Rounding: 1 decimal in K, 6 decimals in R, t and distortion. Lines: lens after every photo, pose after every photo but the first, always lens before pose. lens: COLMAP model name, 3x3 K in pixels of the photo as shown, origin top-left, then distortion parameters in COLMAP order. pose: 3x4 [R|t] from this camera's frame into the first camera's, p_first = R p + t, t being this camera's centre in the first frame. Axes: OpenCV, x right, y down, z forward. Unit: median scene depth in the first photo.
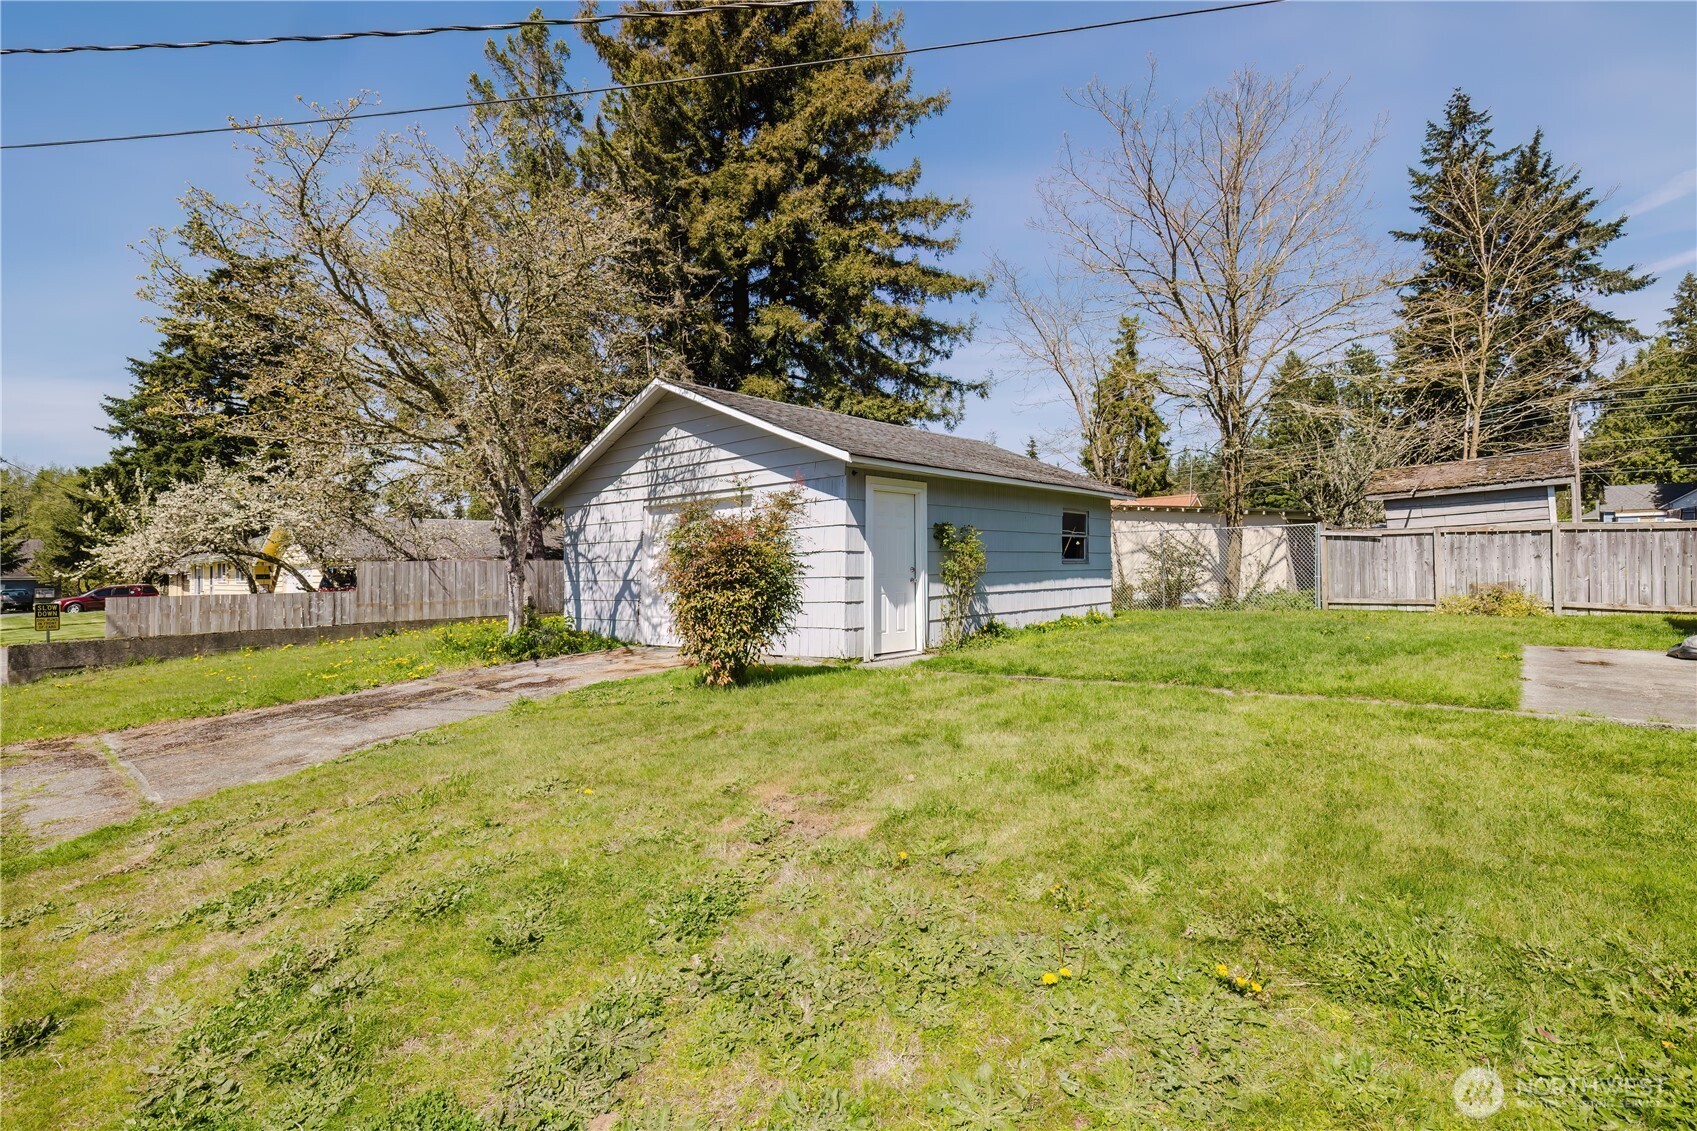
lens RADIAL K [[787.7, 0, 864.5], [0, 787.7, 555.8], [0, 0, 1]] dist [-0.022143, -0.001859]
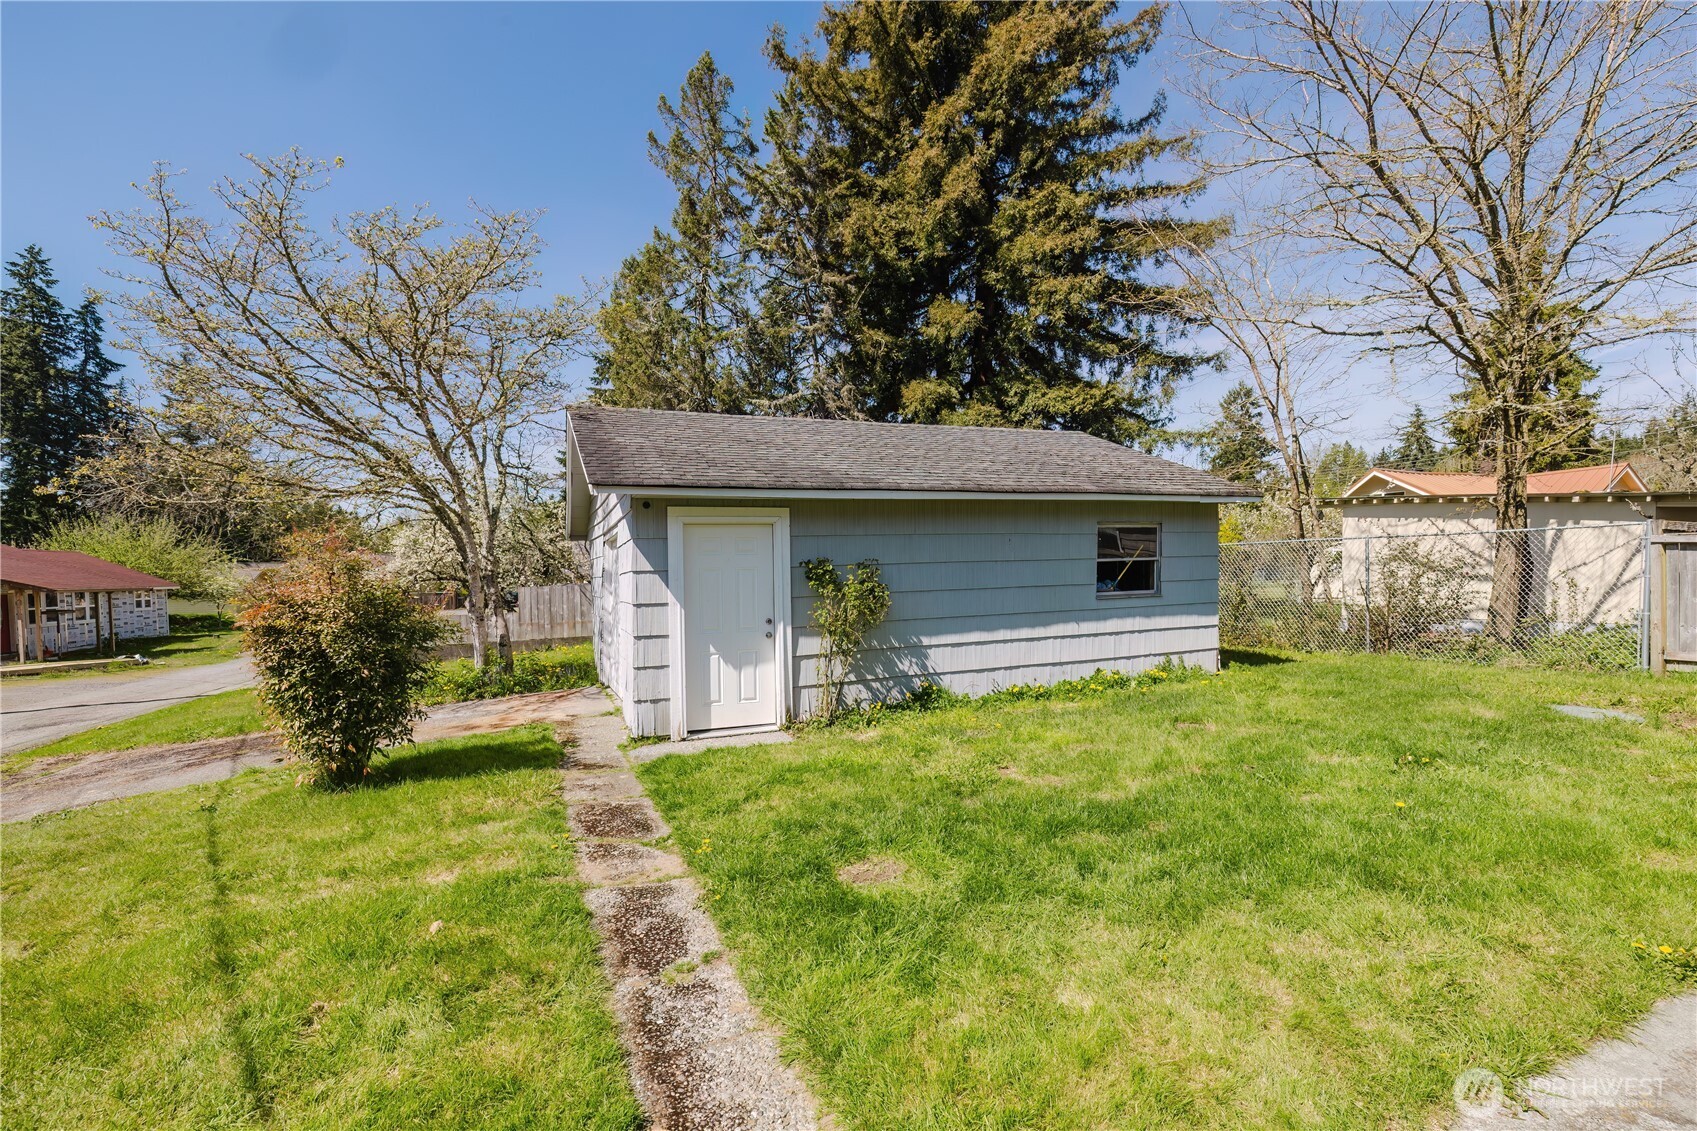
lens RADIAL K [[734.8, 0, 861.3], [0, 734.8, 590.8], [0, 0, 1]] dist [-0.002040, -0.000487]
pose [[0.894808, 0.002355, -0.446446, 0.295819], [0.021487, 0.998600, 0.048335, -0.028943], [0.445935, -0.052843, 0.893504, 0.246683]]
